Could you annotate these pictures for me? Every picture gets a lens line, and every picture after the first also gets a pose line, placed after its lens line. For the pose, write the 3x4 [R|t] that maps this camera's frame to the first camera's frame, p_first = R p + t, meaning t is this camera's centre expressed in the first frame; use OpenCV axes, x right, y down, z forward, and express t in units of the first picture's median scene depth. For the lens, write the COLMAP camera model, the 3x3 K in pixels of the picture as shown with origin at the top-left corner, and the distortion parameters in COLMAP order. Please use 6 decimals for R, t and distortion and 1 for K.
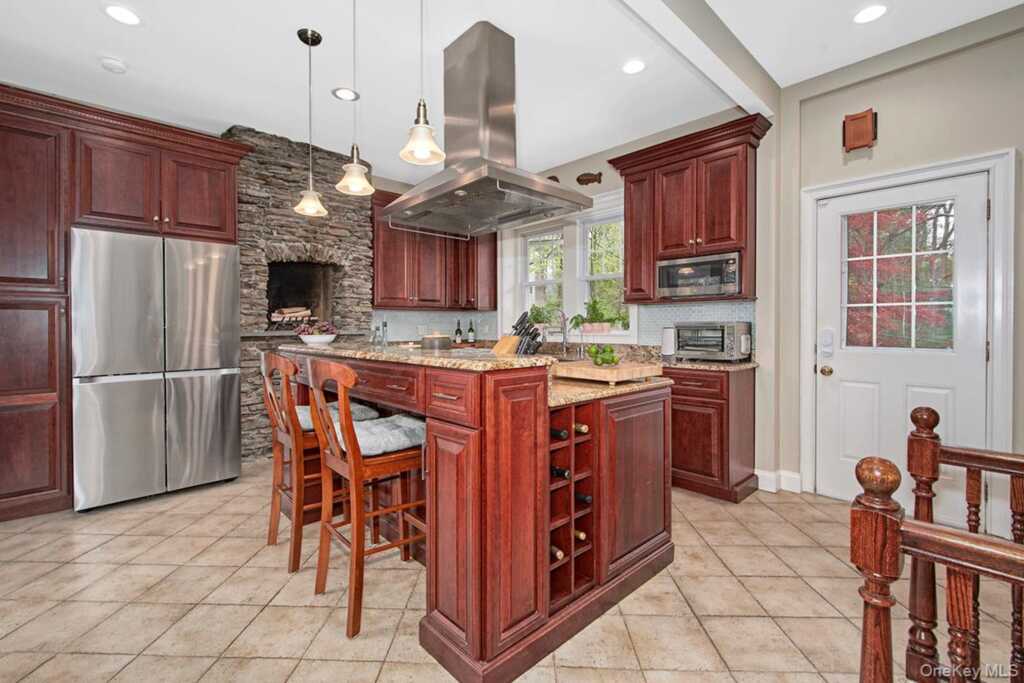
lens RADIAL K [[449.7, 0, 512.3], [0, 449.7, 329.6], [0, 0, 1]] dist [0.001945, -0.000847]
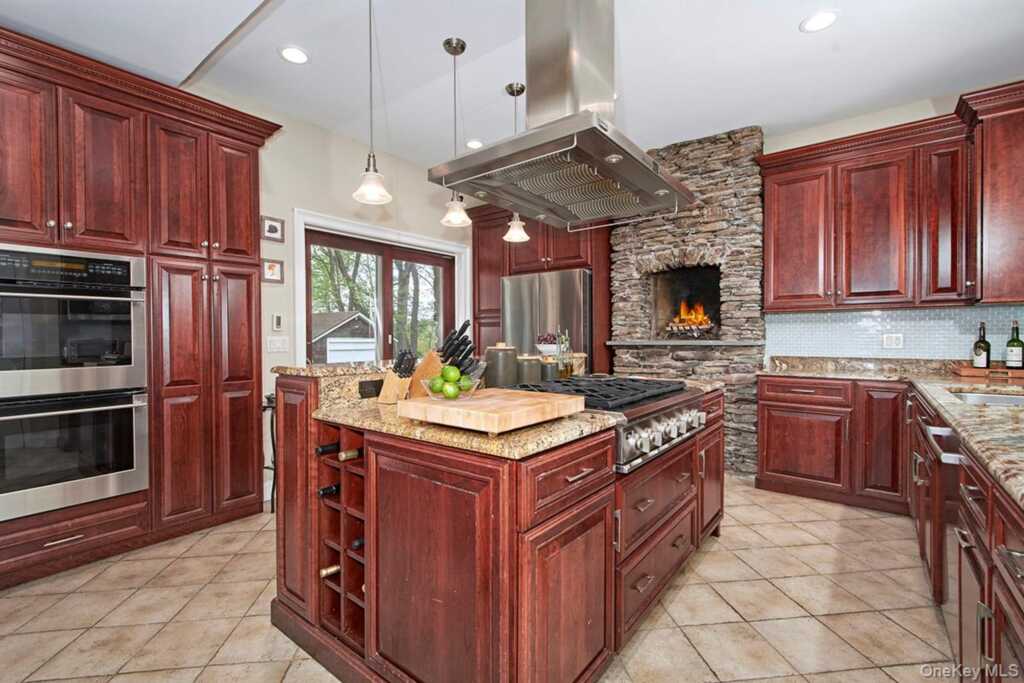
lens RADIAL K [[450.1, 0, 505.2], [0, 450.1, 334.0], [0, 0, 1]] dist [0.001443, -0.003979]
pose [[0.138279, -0.003732, -0.990386, 0.674852], [-0.002118, 0.999989, -0.004064, -0.009987], [0.990391, 0.002660, 0.138269, 0.791690]]
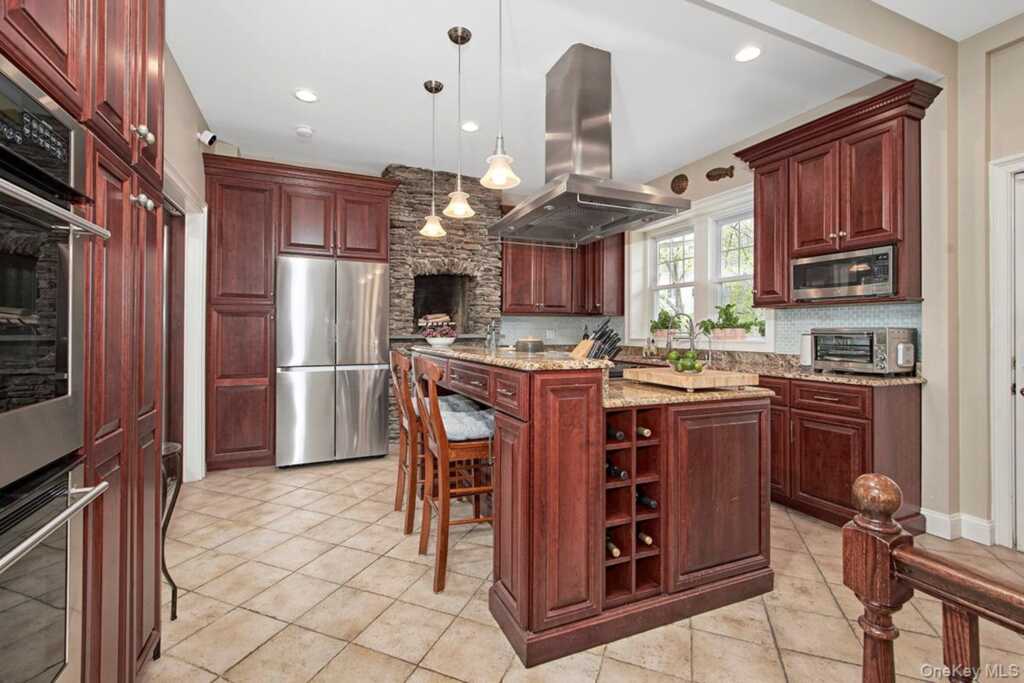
lens RADIAL K [[453.2, 0, 510.2], [0, 453.2, 327.1], [0, 0, 1]] dist [0.000096, -0.000533]
pose [[0.940945, 0.003291, -0.338542, 0.141929], [-0.008949, 0.999845, -0.015154, 0.000619], [0.338440, 0.017289, 0.940829, -0.045161]]
